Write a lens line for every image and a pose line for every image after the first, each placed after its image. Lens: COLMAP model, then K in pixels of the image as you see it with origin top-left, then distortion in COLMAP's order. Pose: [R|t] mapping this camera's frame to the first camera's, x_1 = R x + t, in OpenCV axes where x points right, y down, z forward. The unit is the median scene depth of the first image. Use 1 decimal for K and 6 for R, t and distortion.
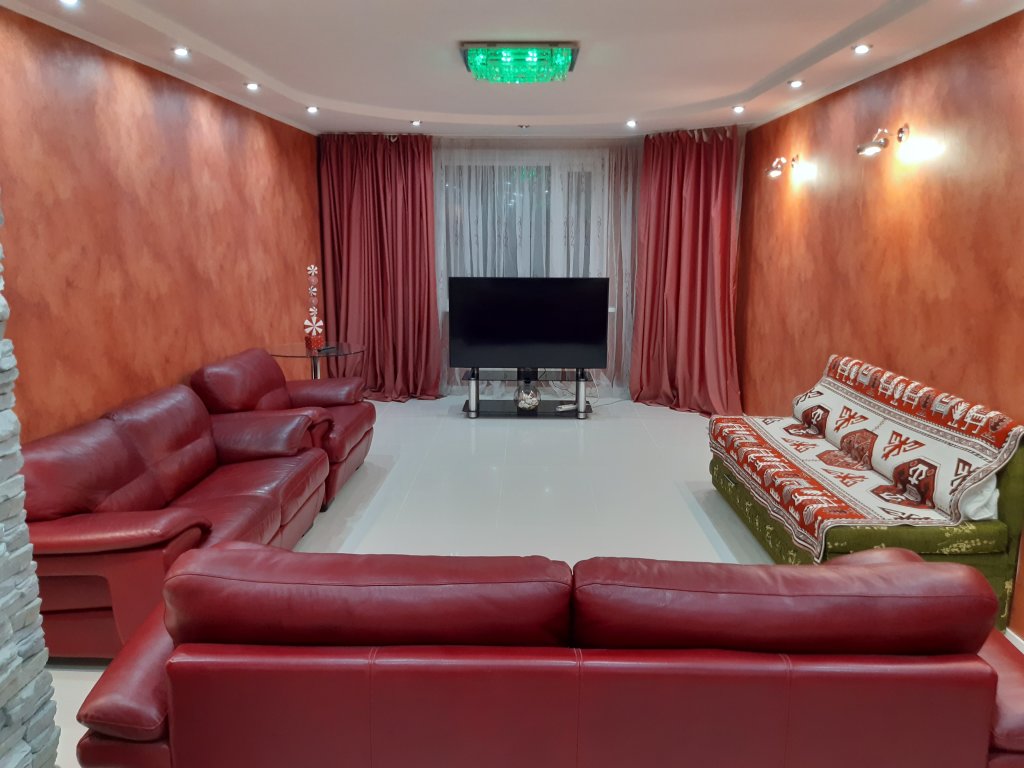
lens RADIAL K [[808.8, 0, 507.3], [0, 808.8, 382.6], [0, 0, 1]] dist [0.069348, -0.134820]
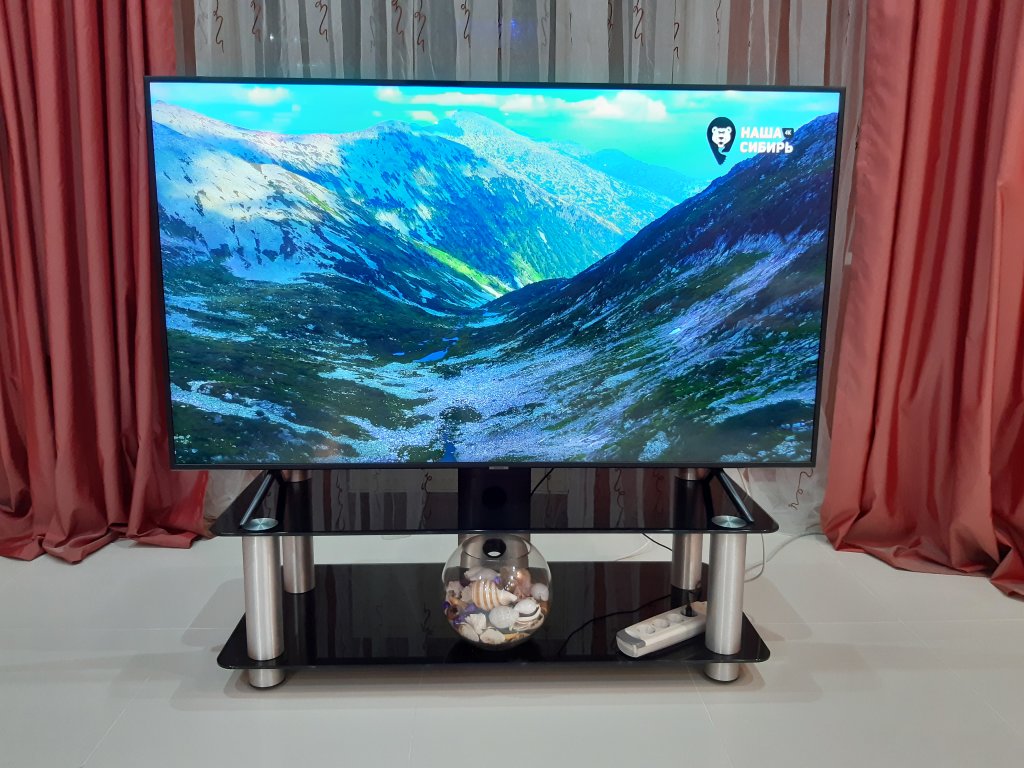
lens RADIAL K [[808.8, 0, 507.3], [0, 808.8, 382.6], [0, 0, 1]] dist [0.069348, -0.134820]
pose [[0.998128, -0.004687, 0.060973, 0.022989], [0.004305, 0.999970, 0.006385, -0.082183], [-0.061001, -0.006110, 0.998119, 1.329679]]
